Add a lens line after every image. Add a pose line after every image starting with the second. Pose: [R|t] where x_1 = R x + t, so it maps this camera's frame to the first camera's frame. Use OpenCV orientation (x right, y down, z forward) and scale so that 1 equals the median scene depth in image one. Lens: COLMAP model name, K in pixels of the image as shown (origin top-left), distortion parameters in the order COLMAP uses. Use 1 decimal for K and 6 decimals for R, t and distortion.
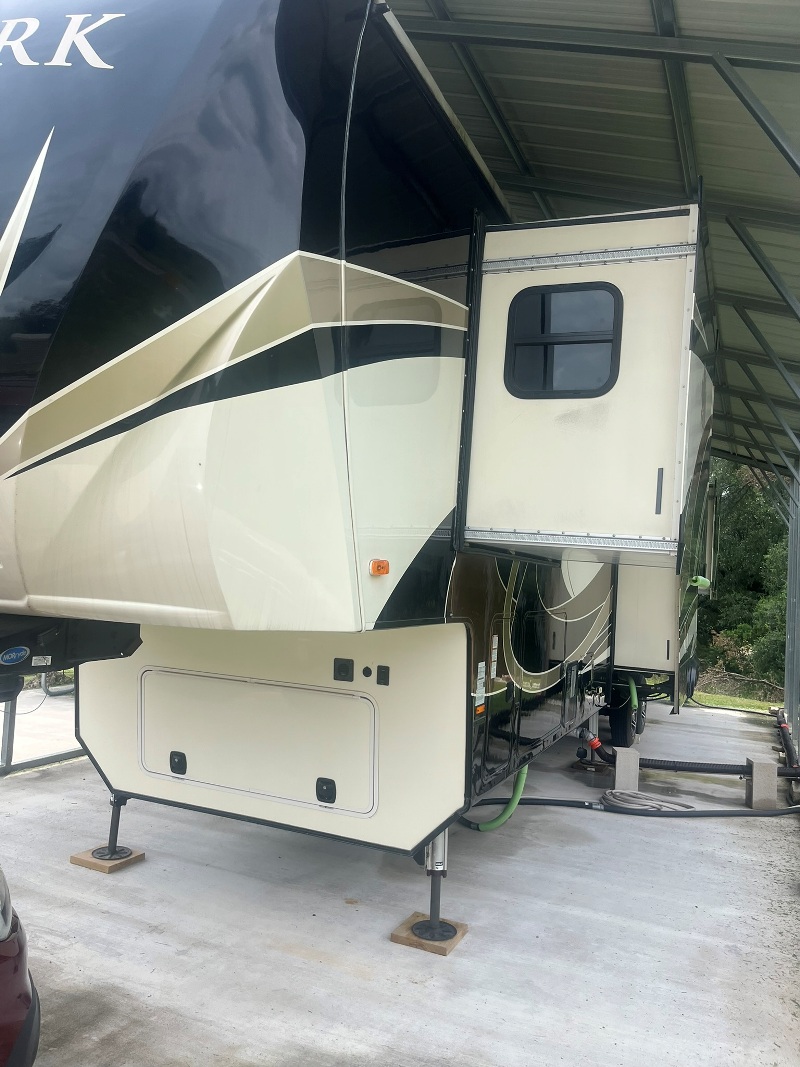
lens RADIAL K [[802.8, 0, 398.5], [0, 802.8, 545.0], [0, 0, 1]] dist [0.050543, -0.076601]
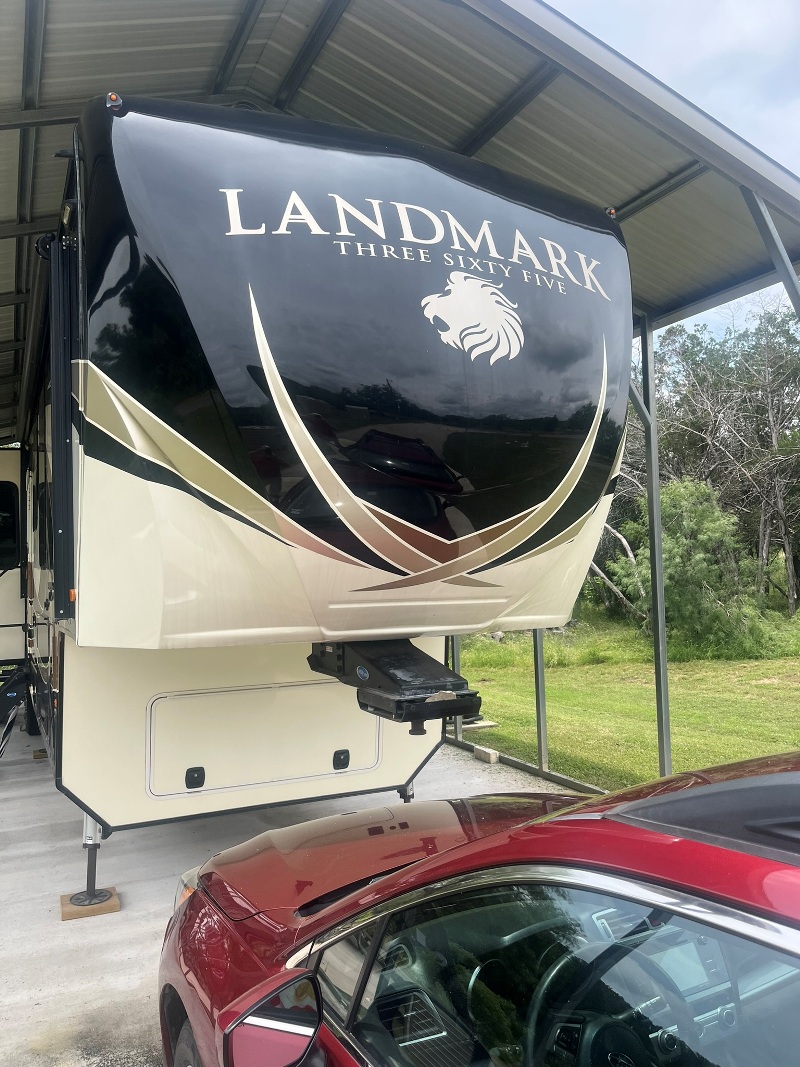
lens RADIAL K [[802.8, 0, 398.5], [0, 802.8, 545.0], [0, 0, 1]] dist [0.050543, -0.076601]
pose [[0.649369, -0.047451, 0.758992, -1.059362], [0.027537, 0.998864, 0.038888, -0.084124], [-0.759975, -0.004352, 0.649938, 0.125830]]
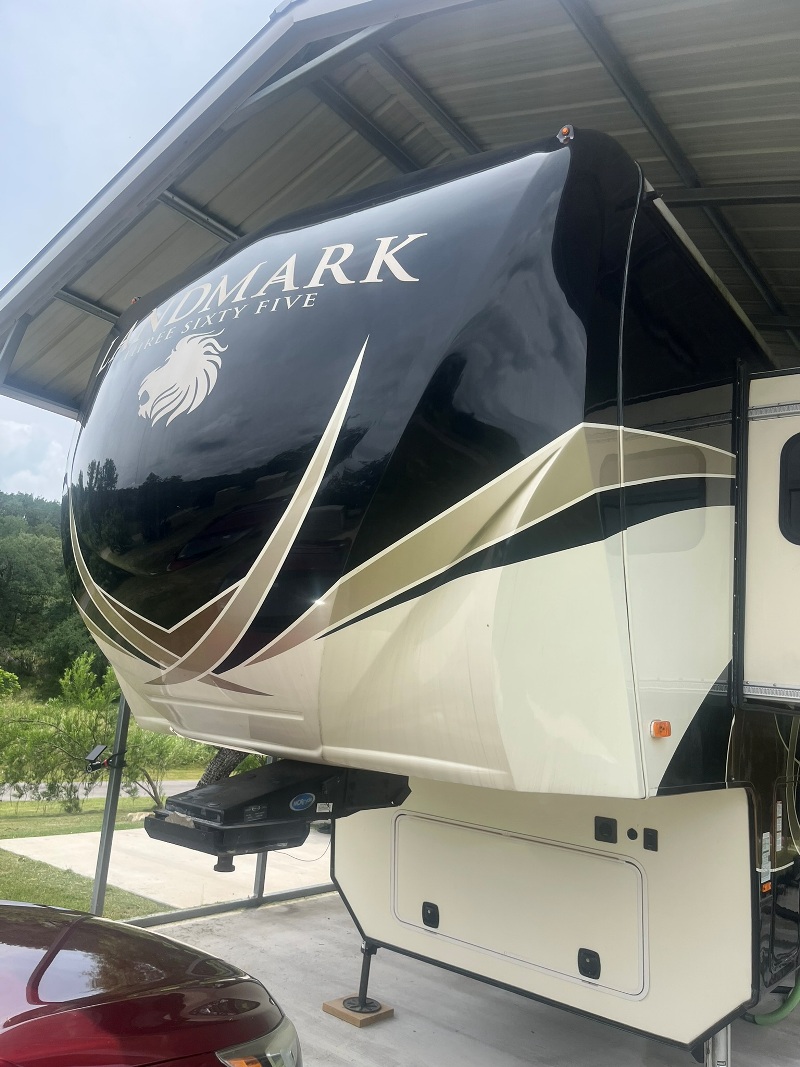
lens RADIAL K [[804.2, 0, 410.2], [0, 804.2, 544.5], [0, 0, 1]] dist [0.052324, -0.084071]
pose [[0.967797, -0.022116, -0.250757, -0.047962], [-0.018390, 0.987260, -0.158049, -0.022370], [0.251057, 0.157571, 0.955061, -0.020005]]
